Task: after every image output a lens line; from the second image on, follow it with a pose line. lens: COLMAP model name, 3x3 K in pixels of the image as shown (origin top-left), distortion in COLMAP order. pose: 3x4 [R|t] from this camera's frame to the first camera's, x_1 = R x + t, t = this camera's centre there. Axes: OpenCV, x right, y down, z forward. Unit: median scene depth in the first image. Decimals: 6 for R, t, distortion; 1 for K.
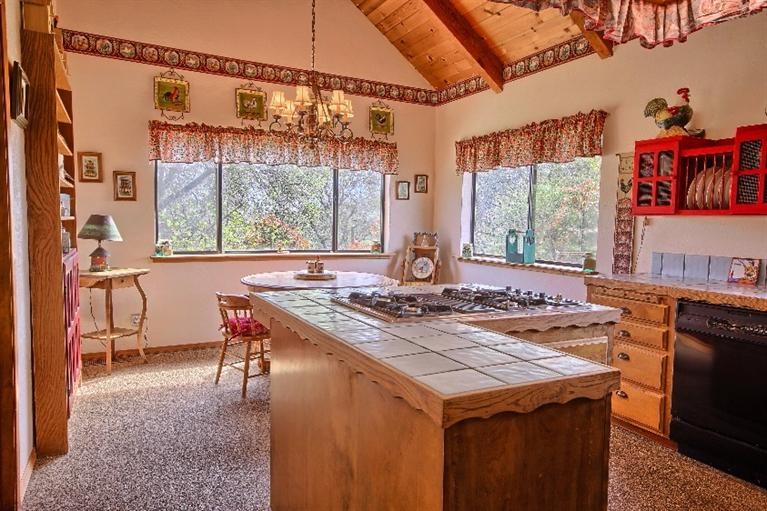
lens RADIAL K [[531.7, 0, 383.5], [0, 531.7, 255.5], [0, 0, 1]] dist [0.003874, 0.002285]
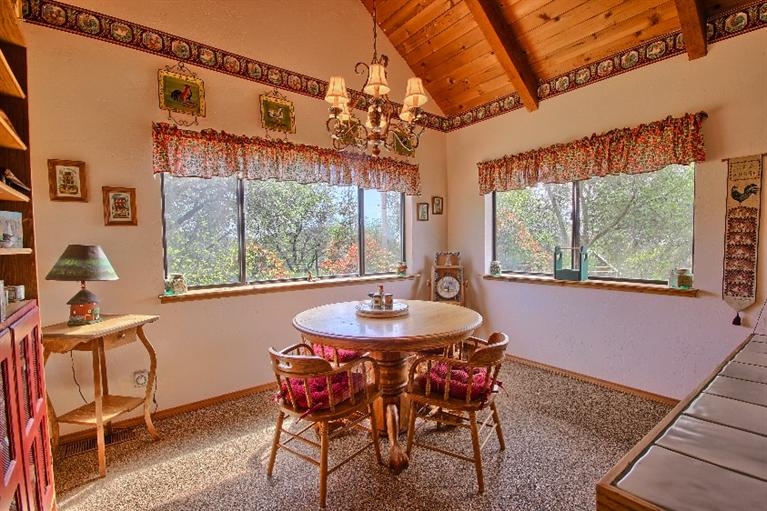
lens RADIAL K [[312.6, 0, 346.3], [0, 312.6, 254.2], [0, 0, 1]] dist [-0.001747, -0.000349]
pose [[0.982721, -0.037356, 0.181282, -0.258445], [0.043210, 0.998661, -0.028451, -0.036130], [-0.179977, 0.035793, 0.983019, 0.519366]]
